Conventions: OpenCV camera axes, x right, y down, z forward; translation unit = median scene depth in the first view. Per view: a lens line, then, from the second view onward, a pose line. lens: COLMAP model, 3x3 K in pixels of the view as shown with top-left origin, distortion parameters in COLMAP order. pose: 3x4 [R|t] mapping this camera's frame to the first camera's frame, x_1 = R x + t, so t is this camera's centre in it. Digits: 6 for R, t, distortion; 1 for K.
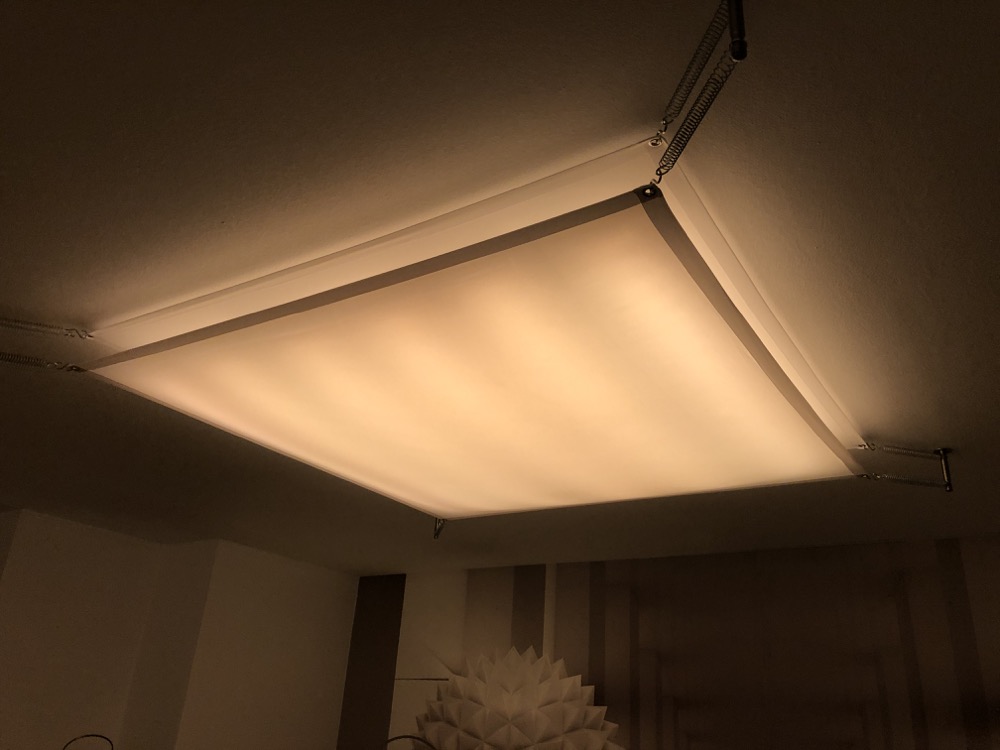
lens RADIAL K [[847.3, 0, 499.9], [0, 847.3, 356.6], [0, 0, 1]] dist [0.018697, -0.028169]
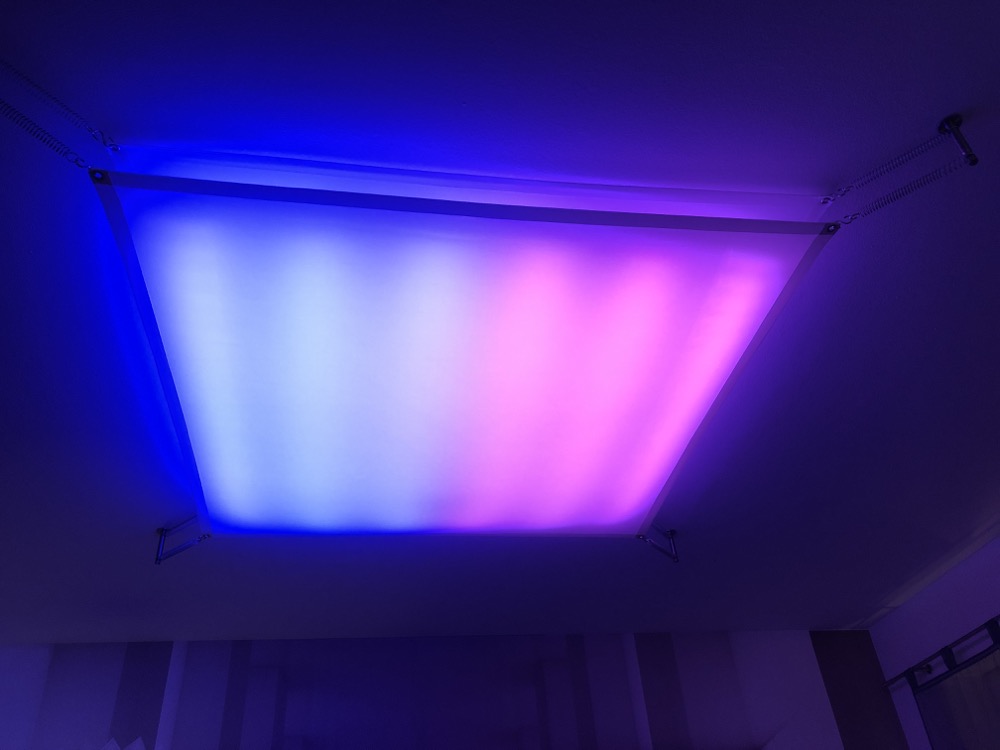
lens RADIAL K [[847.3, 0, 522.8], [0, 847.3, 360.5], [0, 0, 1]] dist [0.018697, -0.028169]
pose [[0.736675, 0.305004, 0.603559, -0.312449], [-0.172248, 0.947704, -0.268677, 0.152494], [-0.653943, 0.093966, 0.750686, 0.089549]]
